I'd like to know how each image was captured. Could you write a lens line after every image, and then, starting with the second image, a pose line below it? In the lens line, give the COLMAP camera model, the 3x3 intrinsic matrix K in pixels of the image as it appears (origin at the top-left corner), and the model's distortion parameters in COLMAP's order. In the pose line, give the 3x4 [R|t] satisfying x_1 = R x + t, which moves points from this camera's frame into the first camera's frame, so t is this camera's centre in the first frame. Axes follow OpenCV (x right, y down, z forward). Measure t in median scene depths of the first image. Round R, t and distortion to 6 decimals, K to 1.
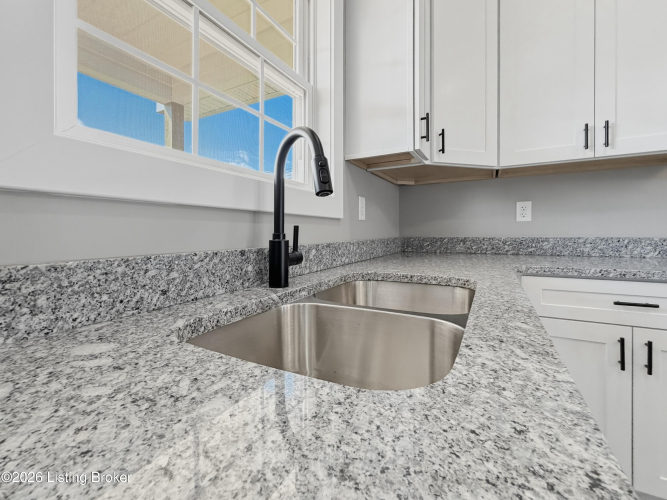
lens RADIAL K [[286.0, 0, 335.3], [0, 286.0, 236.5], [0, 0, 1]] dist [-0.000316, -0.000052]
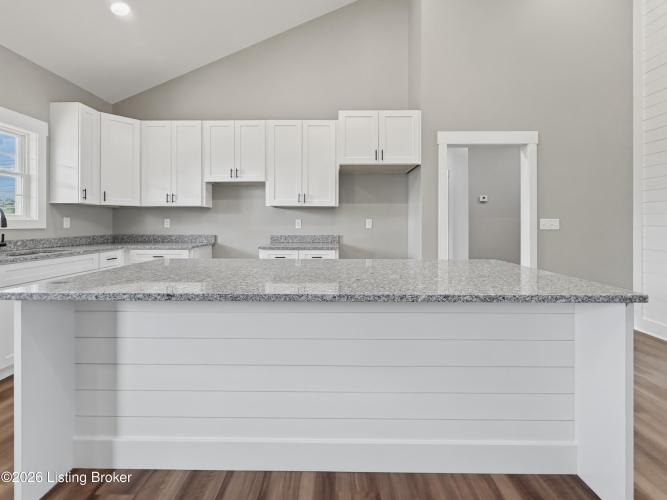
lens RADIAL K [[283.5, 0, 326.9], [0, 283.5, 222.4], [0, 0, 1]] dist [-0.001259, -0.000118]
pose [[0.891507, 0.009648, 0.452904, 1.141932], [-0.001215, 0.999820, -0.018908, -0.077767], [-0.453005, 0.016307, 0.891359, -2.356558]]
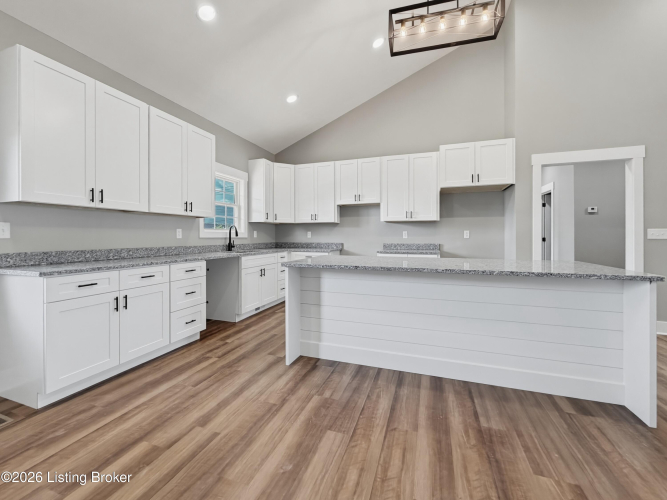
lens RADIAL K [[274.4, 0, 329.0], [0, 274.4, 236.7], [0, 0, 1]] dist [0.001015, -0.000120]
pose [[0.989553, 0.007300, 0.143984, 0.642239], [-0.005256, 0.999880, -0.014573, -0.030341], [-0.144073, 0.013664, 0.989473, -3.116859]]
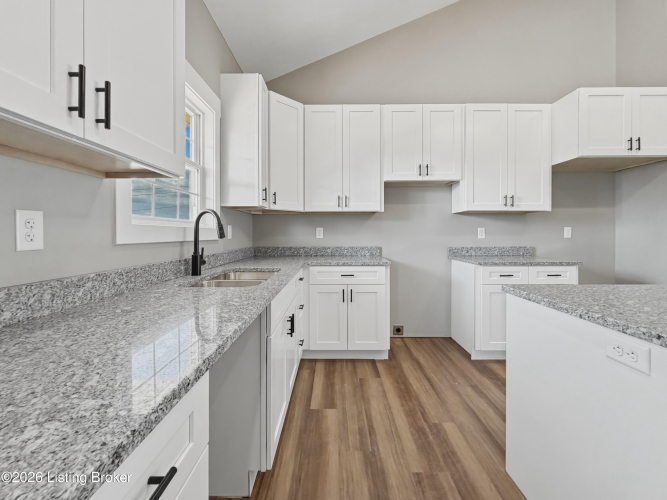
lens RADIAL K [[274.4, 0, 329.0], [0, 274.4, 236.7], [0, 0, 1]] dist [0.001015, -0.000120]
pose [[0.885514, 0.001093, 0.464611, -0.182338], [0.002512, 0.999971, -0.007140, -0.073602], [-0.464606, 0.007489, 0.885486, -0.923593]]
